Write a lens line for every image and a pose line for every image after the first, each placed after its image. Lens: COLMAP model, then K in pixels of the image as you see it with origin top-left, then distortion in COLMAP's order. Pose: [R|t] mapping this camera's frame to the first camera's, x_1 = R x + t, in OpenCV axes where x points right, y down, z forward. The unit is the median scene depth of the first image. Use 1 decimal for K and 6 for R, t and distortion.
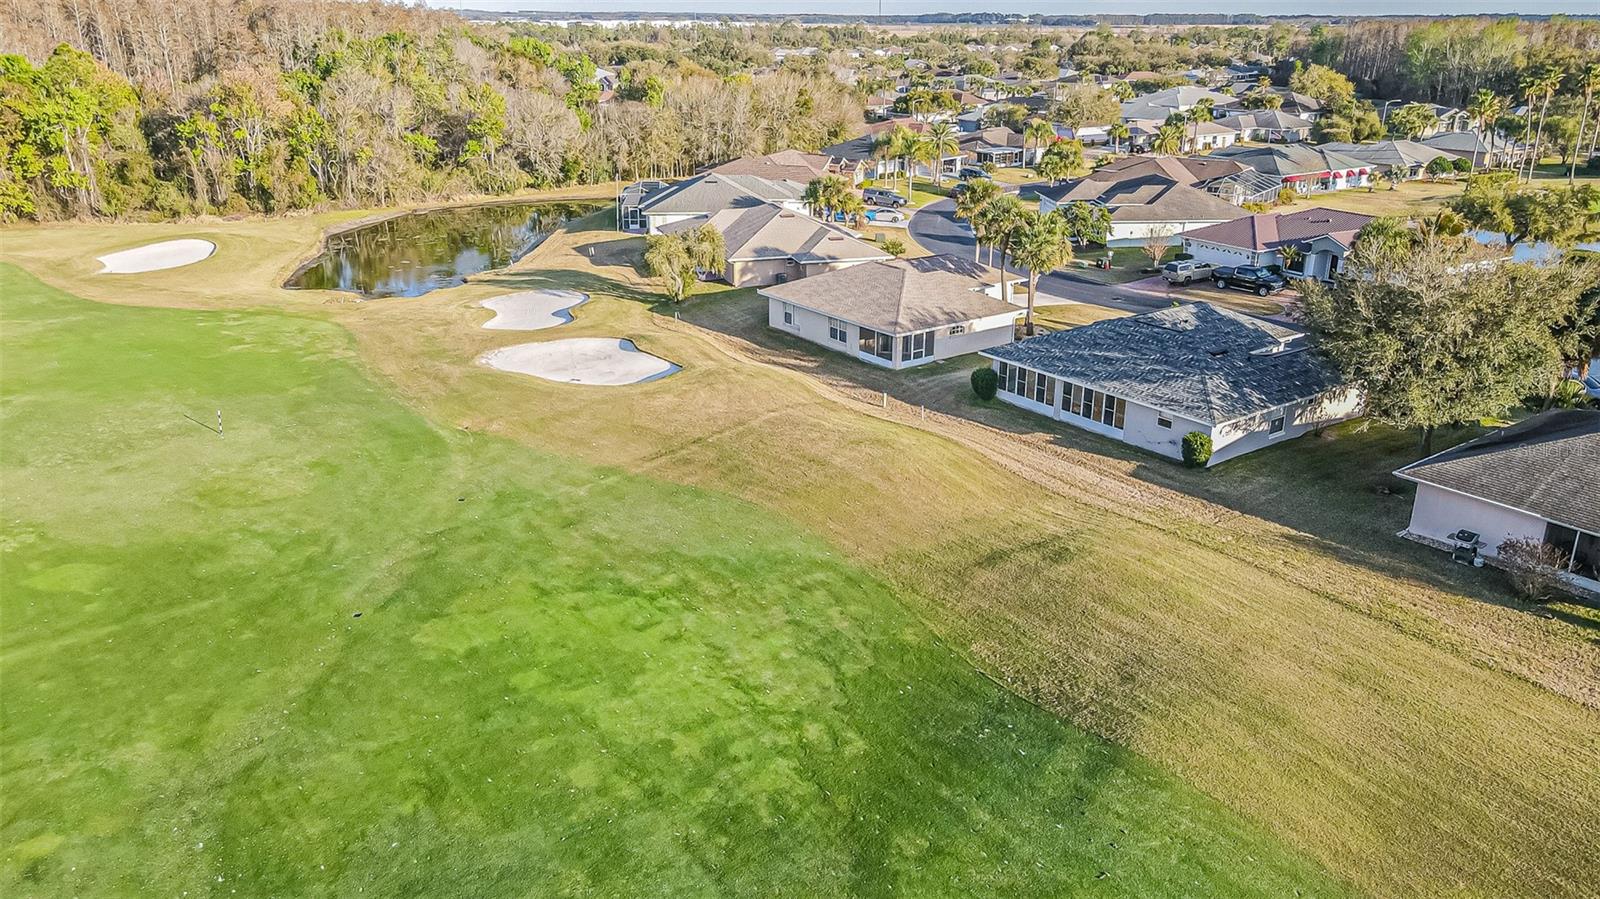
lens RADIAL K [[1183.5, 0, 804.7], [0, 1183.5, 454.8], [0, 0, 1]] dist [-0.009275, 0.044746]
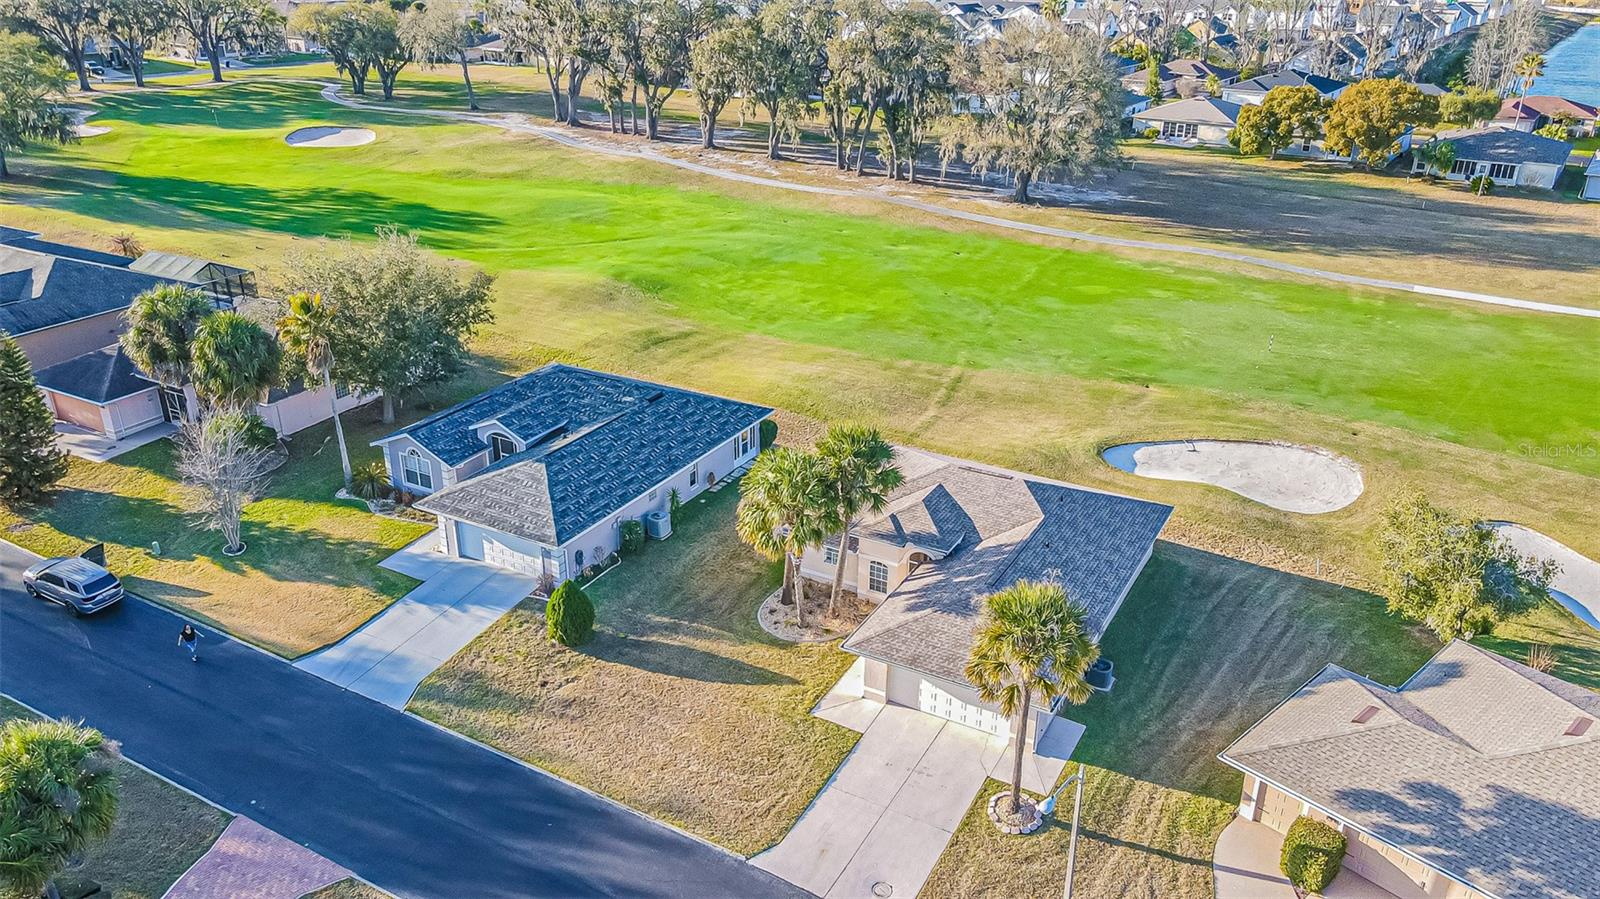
lens RADIAL K [[1183.5, 0, 804.7], [0, 1183.5, 454.8], [0, 0, 1]] dist [-0.009275, 0.044746]
pose [[-0.909993, 0.158860, -0.382984, 0.448550], [-0.154181, 0.727801, 0.668232, -0.639299], [0.384891, 0.667135, -0.637800, 1.471128]]
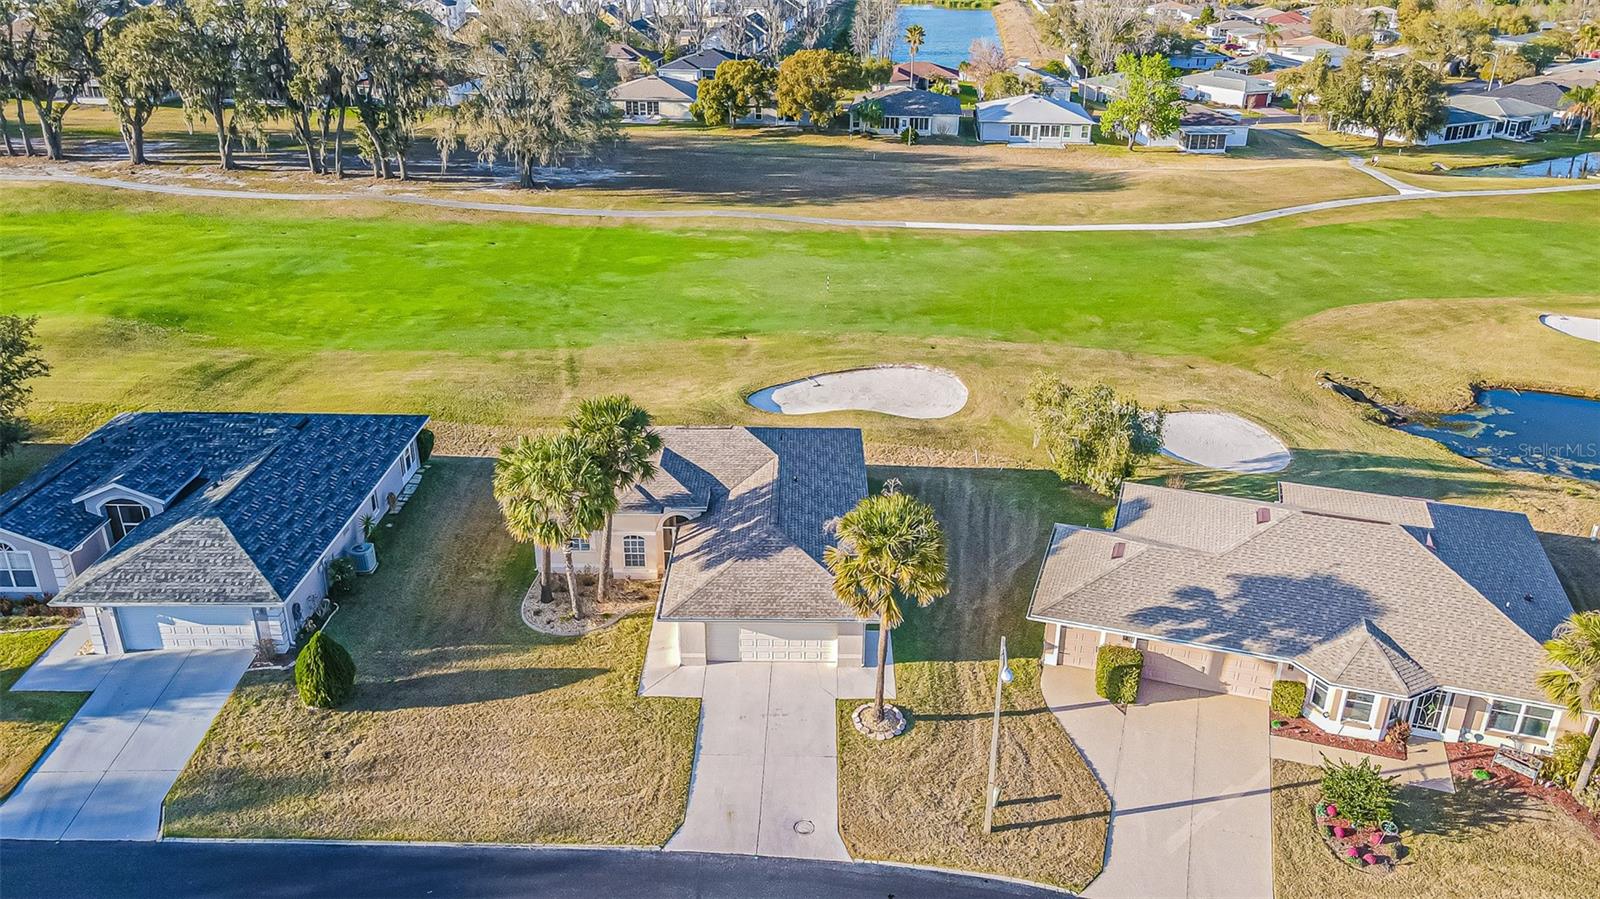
lens RADIAL K [[1183.5, 0, 804.7], [0, 1183.5, 454.8], [0, 0, 1]] dist [-0.009275, 0.044746]
pose [[-0.595001, 0.317384, -0.738404, 0.578690], [-0.287714, 0.773734, 0.564408, -0.582632], [0.750463, 0.548272, -0.369057, 1.385743]]
